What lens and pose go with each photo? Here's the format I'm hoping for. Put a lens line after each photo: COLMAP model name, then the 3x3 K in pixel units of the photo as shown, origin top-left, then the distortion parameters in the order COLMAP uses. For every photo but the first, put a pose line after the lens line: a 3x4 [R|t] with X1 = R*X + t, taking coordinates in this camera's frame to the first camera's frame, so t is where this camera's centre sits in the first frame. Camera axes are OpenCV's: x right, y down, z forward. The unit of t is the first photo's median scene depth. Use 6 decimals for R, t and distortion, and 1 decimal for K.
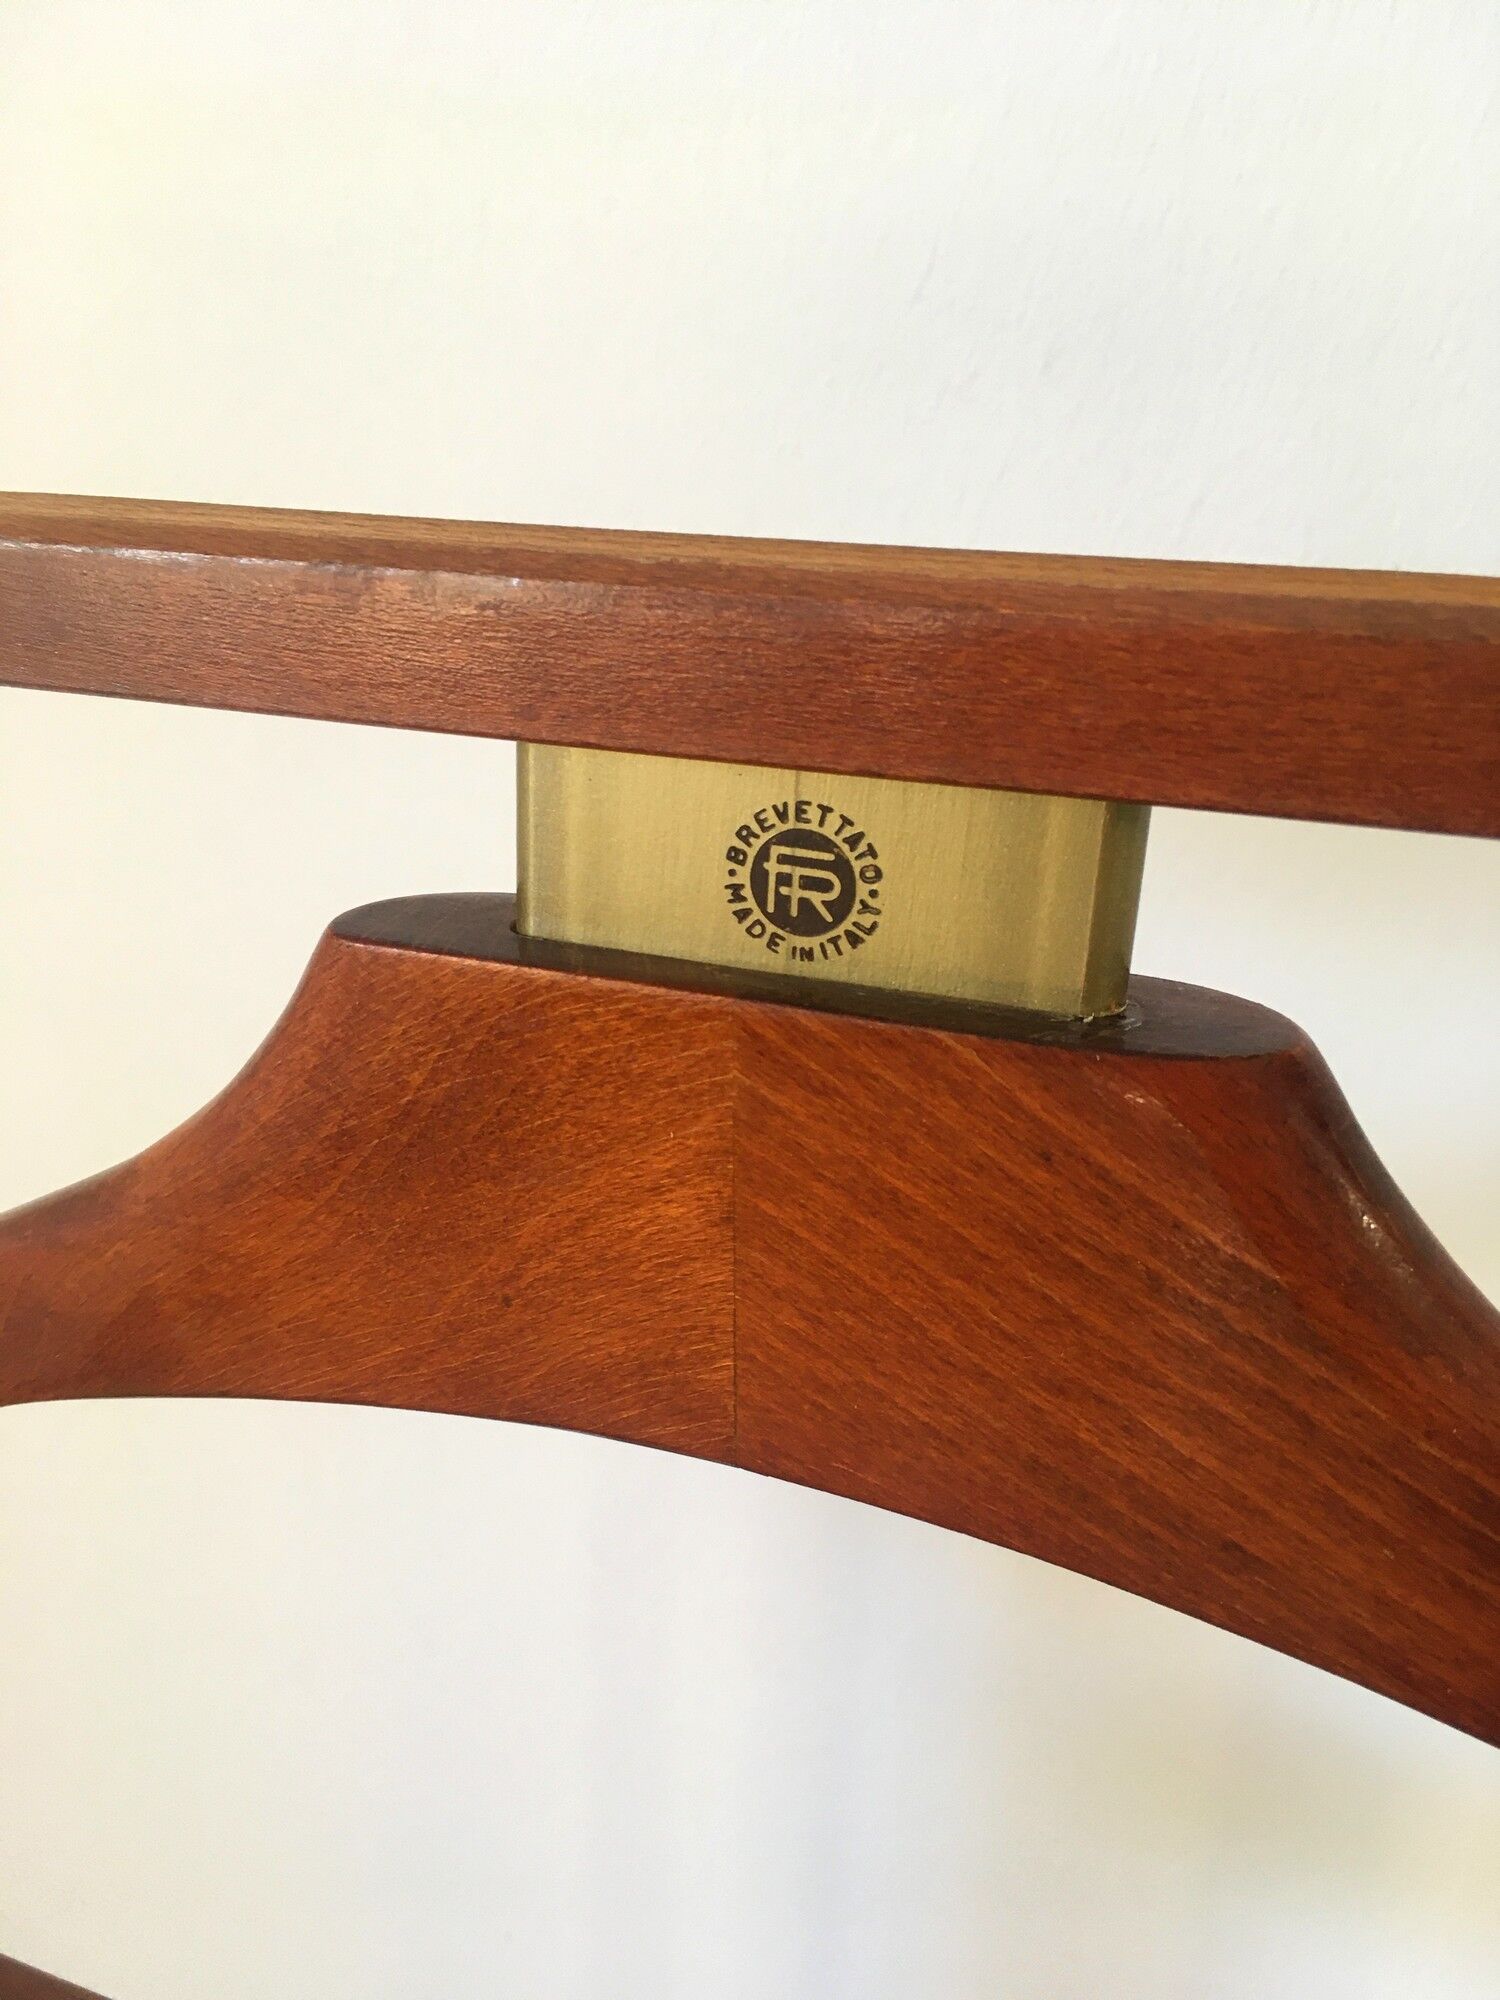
lens RADIAL K [[1826.3, 0, 750.0], [0, 1826.3, 1000.0], [0, 0, 1]] dist [0.074496, -0.149933]
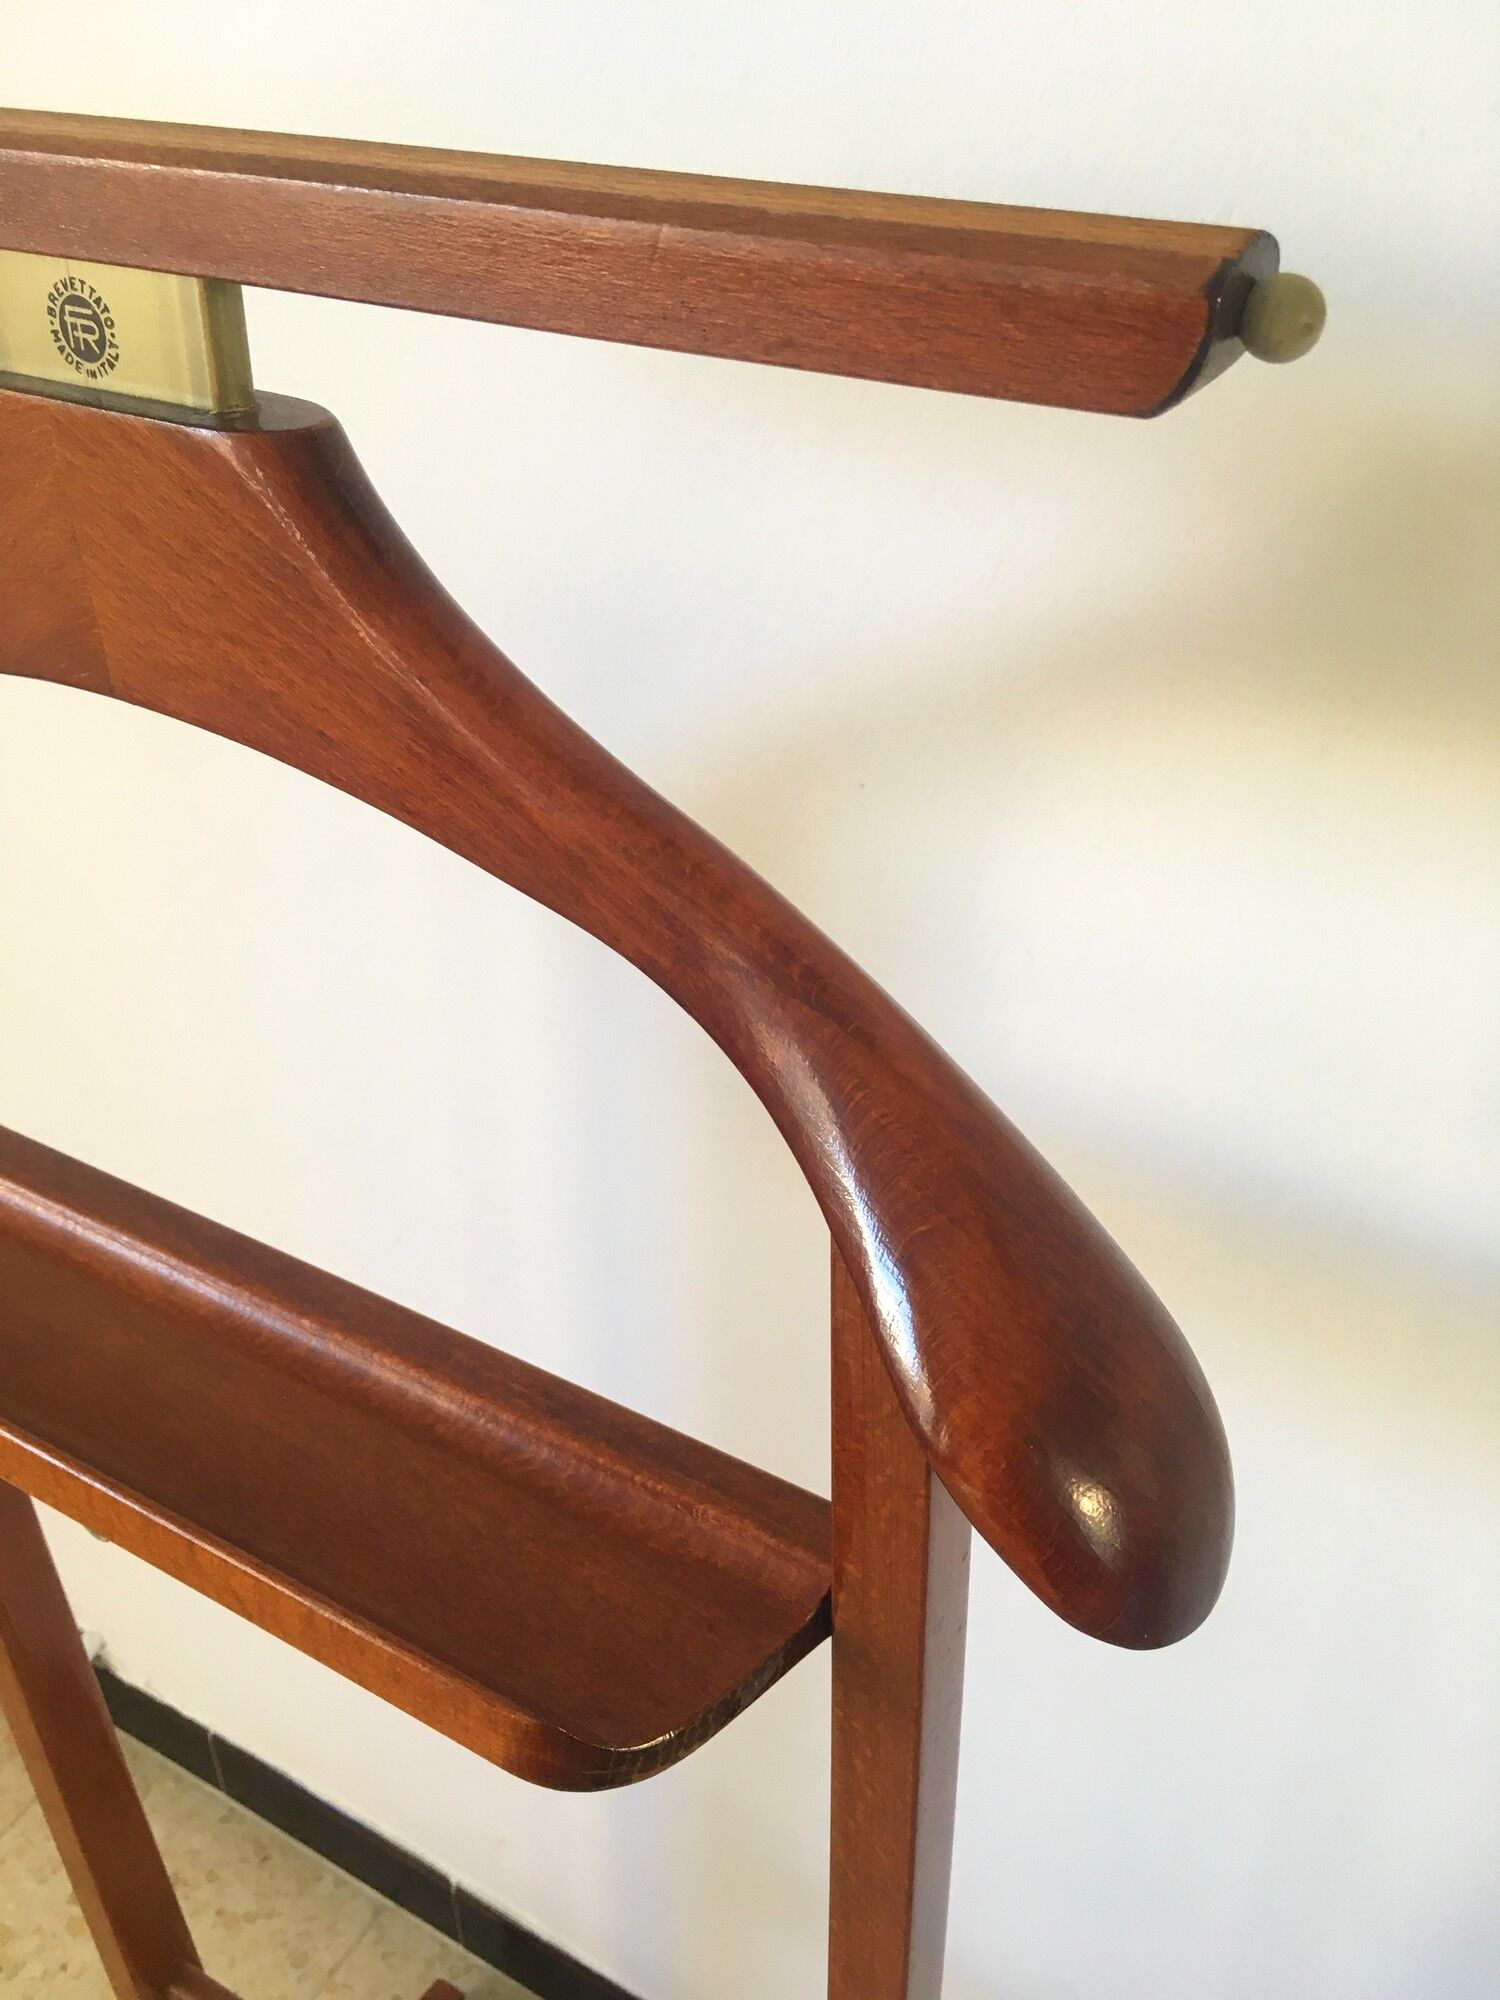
lens RADIAL K [[1826.3, 0, 750.0], [0, 1826.3, 1000.0], [0, 0, 1]] dist [0.074496, -0.149933]
pose [[0.986052, 0.080604, -0.145621, 0.945535], [-0.047898, 0.975323, 0.215526, 0.146502], [0.159400, -0.205545, 0.965579, -0.692104]]
